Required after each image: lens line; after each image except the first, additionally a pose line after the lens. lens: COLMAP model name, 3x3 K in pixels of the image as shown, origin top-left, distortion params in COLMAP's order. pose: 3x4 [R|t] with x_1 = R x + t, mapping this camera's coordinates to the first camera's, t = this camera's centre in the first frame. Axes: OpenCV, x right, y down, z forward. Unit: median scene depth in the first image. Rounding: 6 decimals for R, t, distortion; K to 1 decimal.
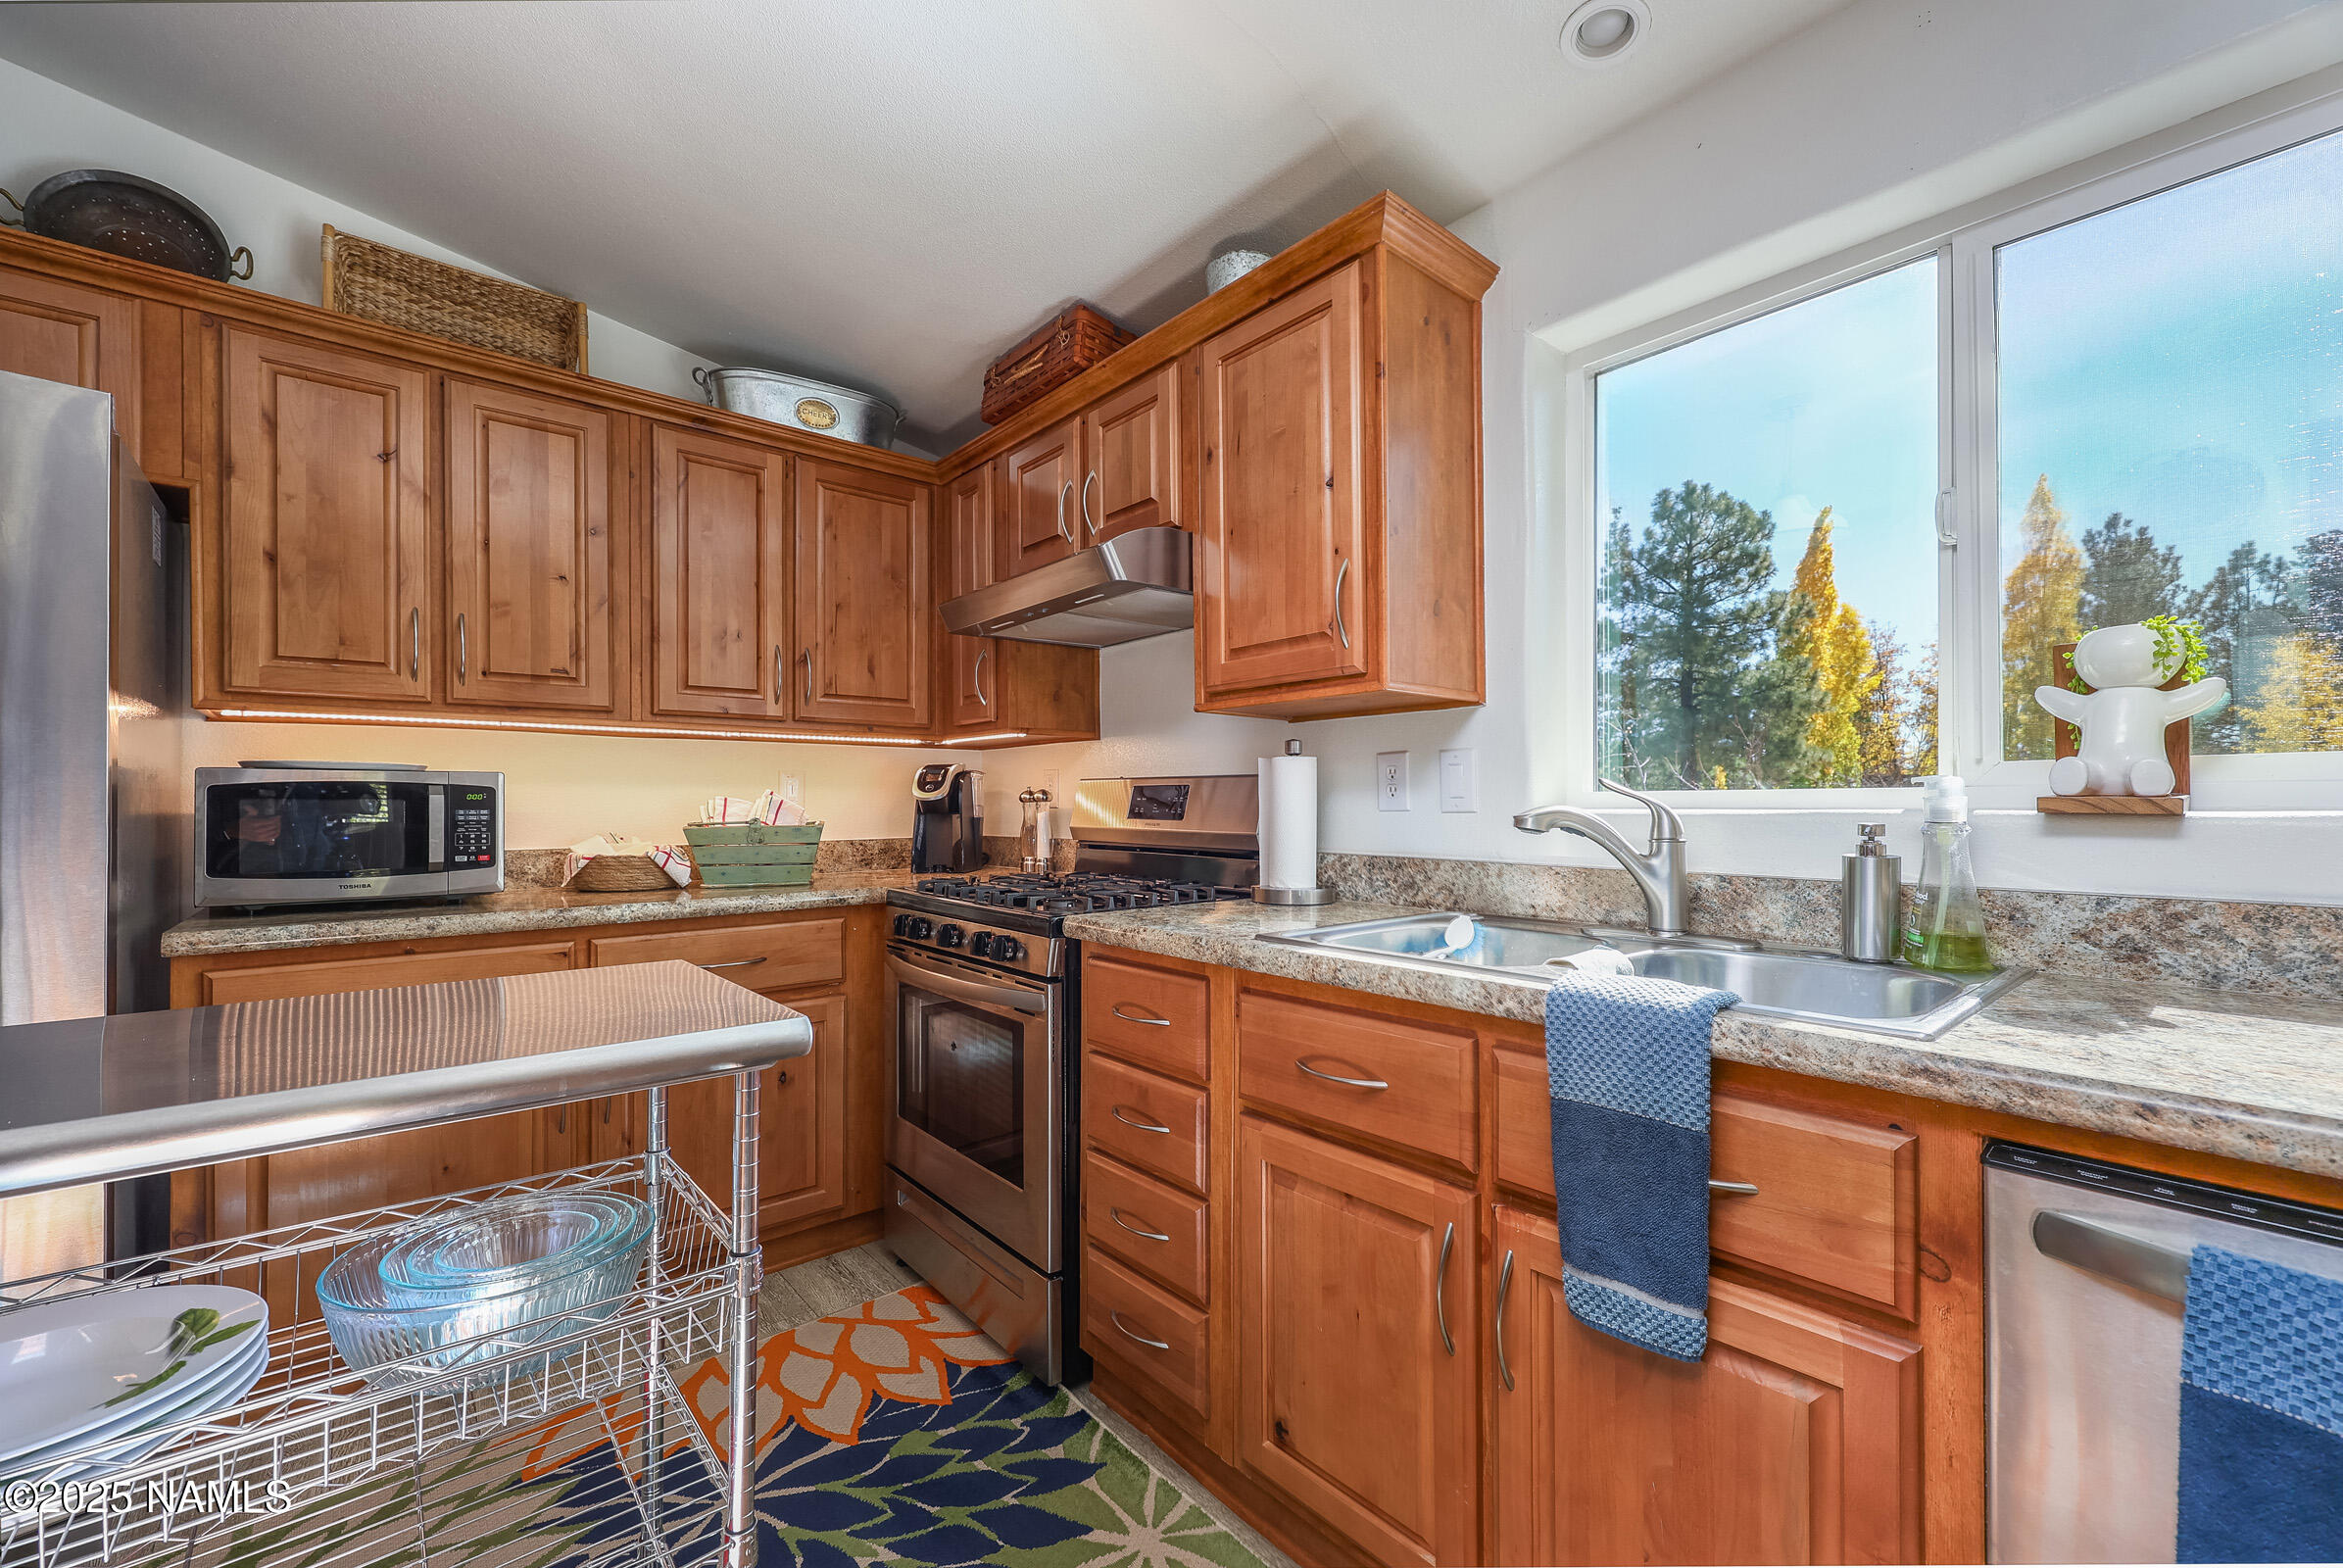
lens RADIAL K [[942.4, 0, 1166.5], [0, 942.4, 787.5], [0, 0, 1]] dist [0.001256, -0.000098]
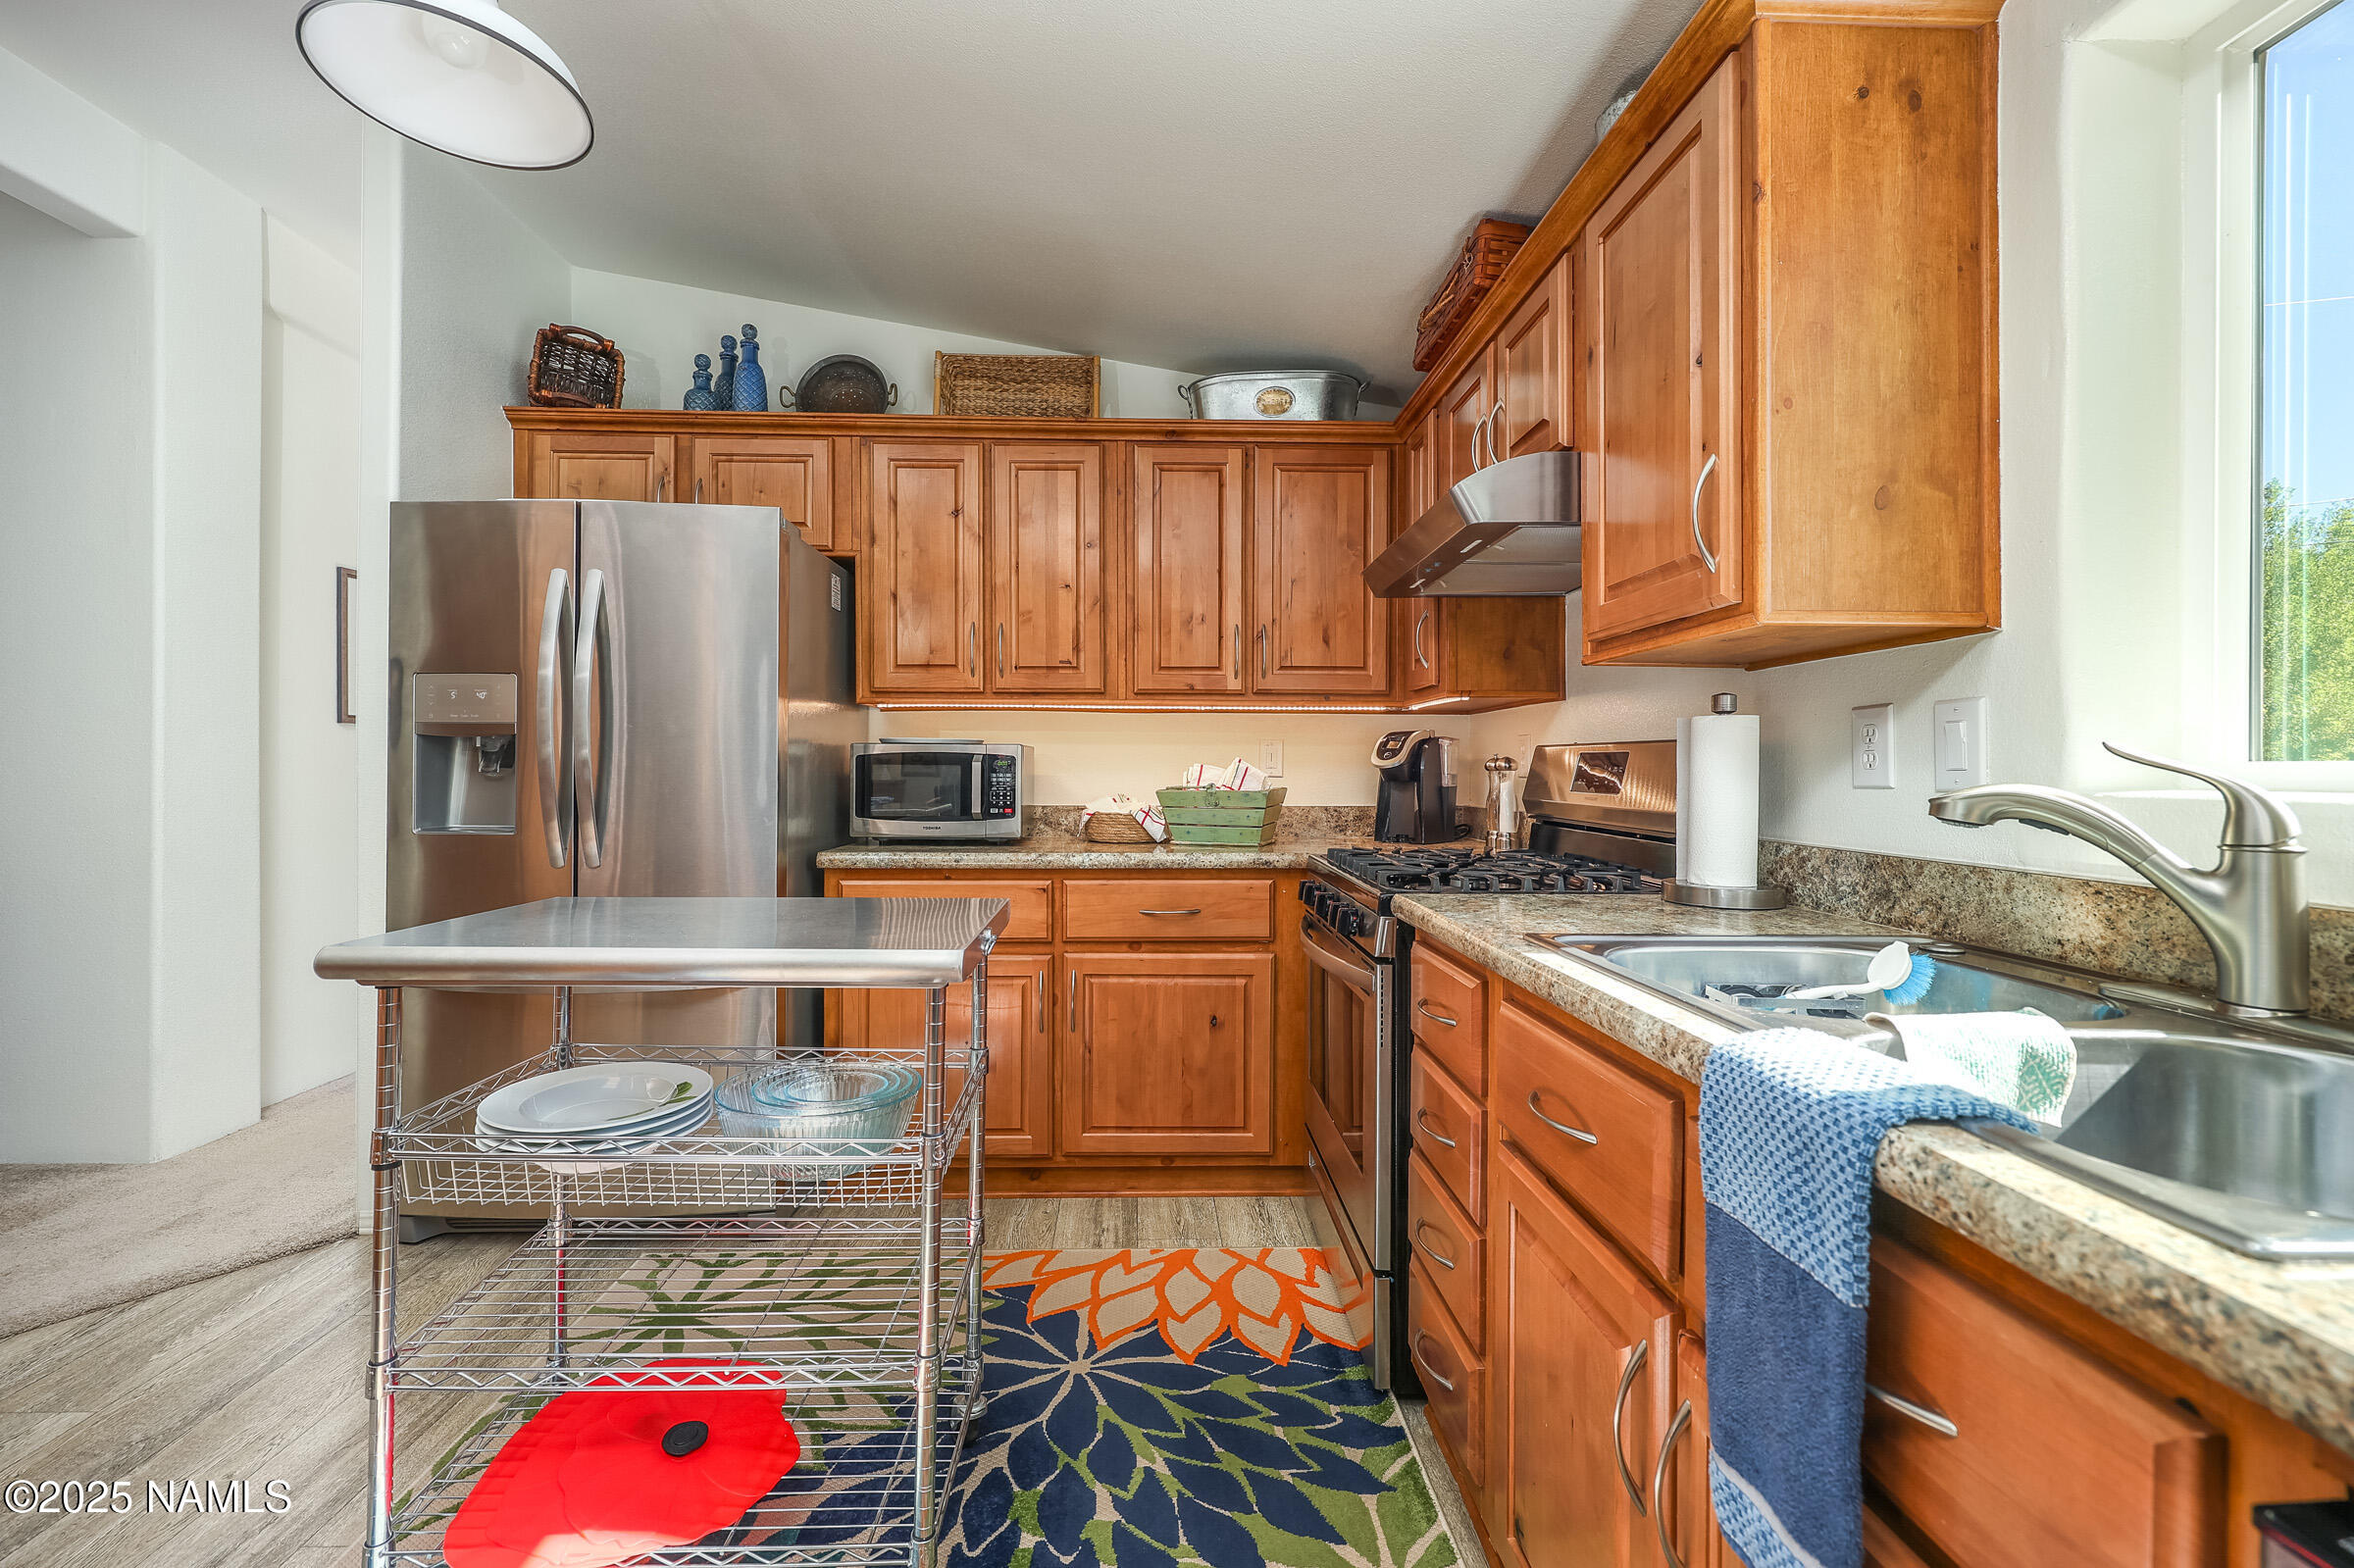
lens RADIAL K [[974.6, 0, 1170.1], [0, 974.6, 755.3], [0, 0, 1]] dist [0.001284, 0.000012]
pose [[0.780871, -0.001130, -0.624691, 0.284347], [0.002802, 0.999995, 0.001694, -0.002731], [0.624686, -0.003073, 0.780870, 0.094157]]
